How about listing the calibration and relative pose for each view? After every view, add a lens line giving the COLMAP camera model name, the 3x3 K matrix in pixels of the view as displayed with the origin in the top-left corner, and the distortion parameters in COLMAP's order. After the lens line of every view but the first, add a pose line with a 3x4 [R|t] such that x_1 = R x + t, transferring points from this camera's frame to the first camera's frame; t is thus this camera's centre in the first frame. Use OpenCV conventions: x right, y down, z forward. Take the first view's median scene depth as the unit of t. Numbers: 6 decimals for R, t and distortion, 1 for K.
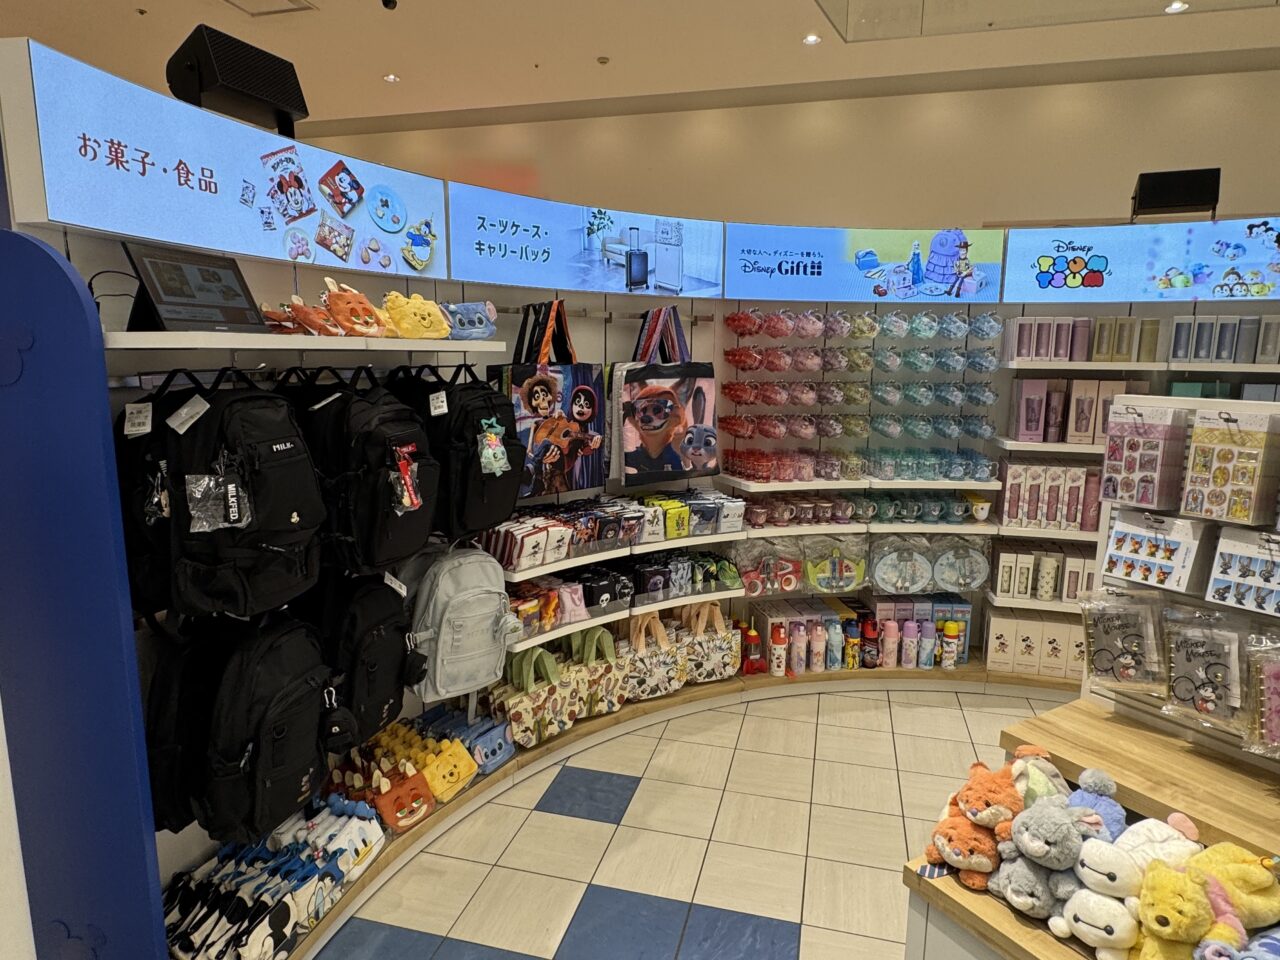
lens RADIAL K [[780.5, 0, 638.0], [0, 780.5, 478.1], [0, 0, 1]] dist [0.005182, 0.000852]
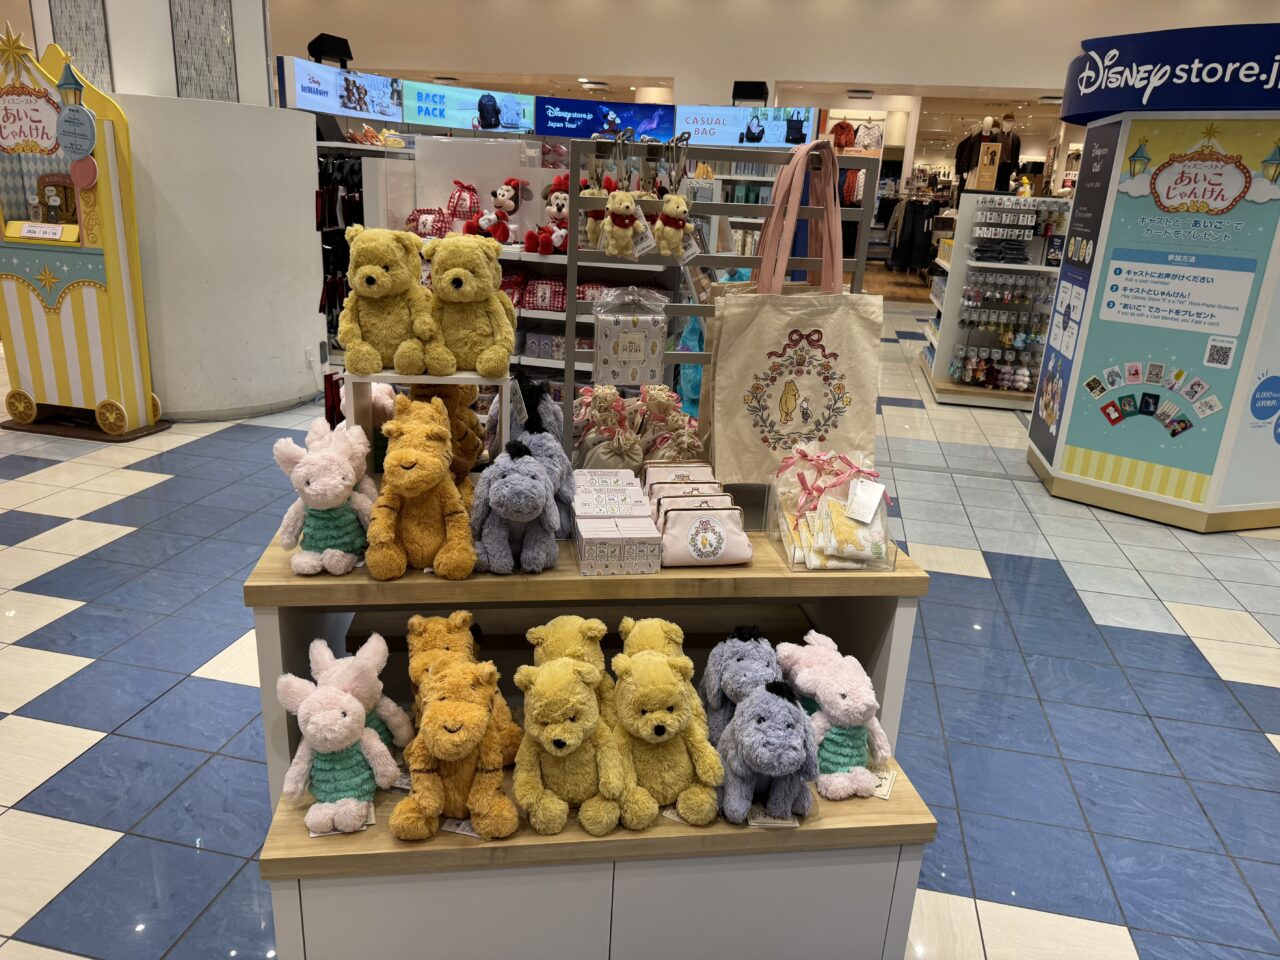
lens RADIAL K [[910.1, 0, 639.7], [0, 910.1, 475.6], [0, 0, 1]] dist [0.001134, -0.000850]
pose [[0.997999, 0.024127, 0.058451, 0.267859], [-0.032620, 0.988298, 0.149005, 0.290714], [-0.054172, -0.150613, 0.987107, -1.511924]]
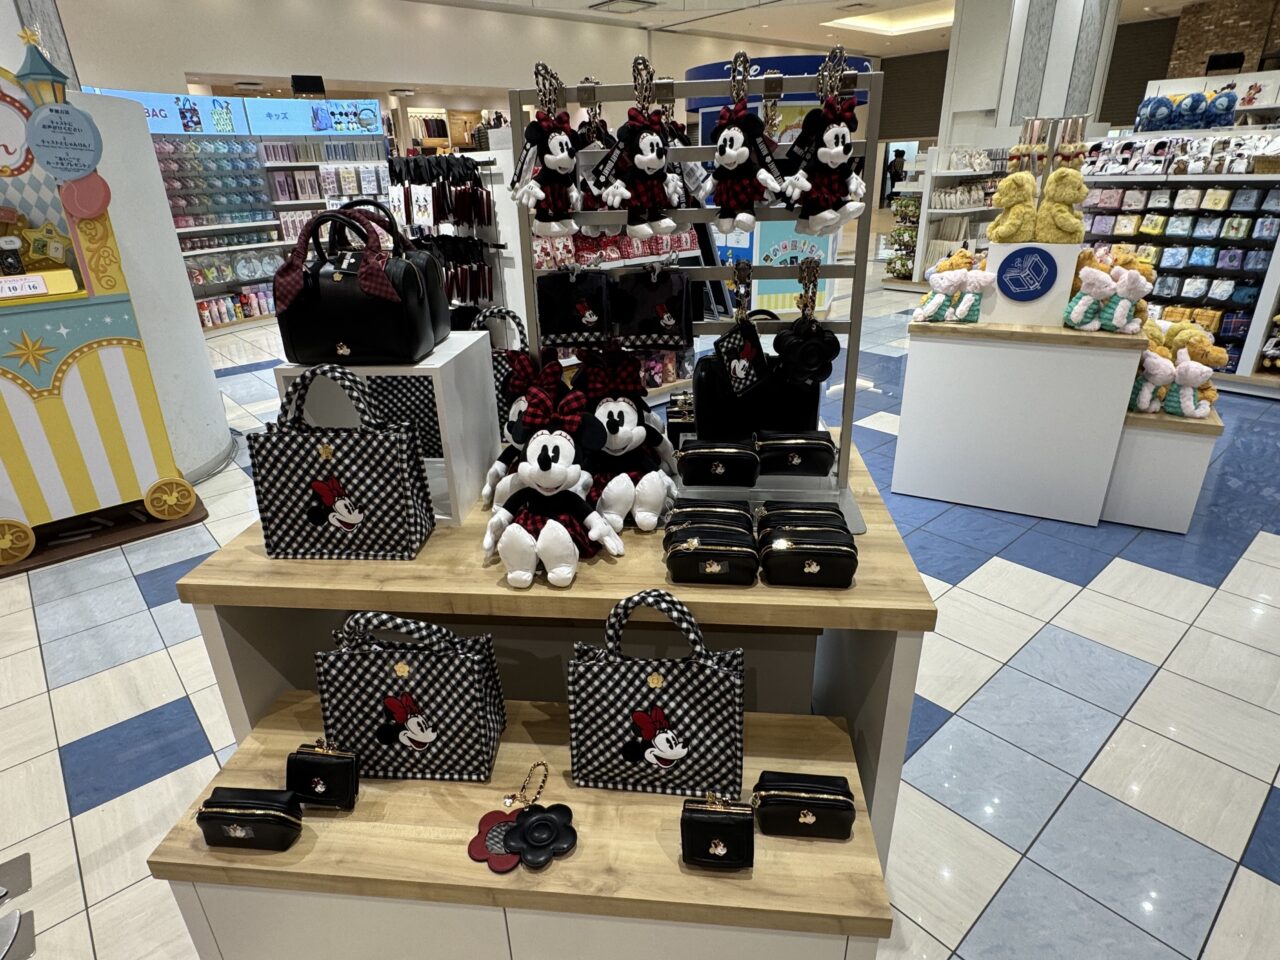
lens RADIAL K [[713.8, 0, 635.4], [0, 713.8, 479.0], [0, 0, 1]] dist [-0.002466, -0.000409]
pose [[0.557870, -0.354541, 0.750388, -0.781267], [0.169395, 0.933768, 0.315249, 0.229178], [-0.812457, -0.048756, 0.580979, -1.087771]]
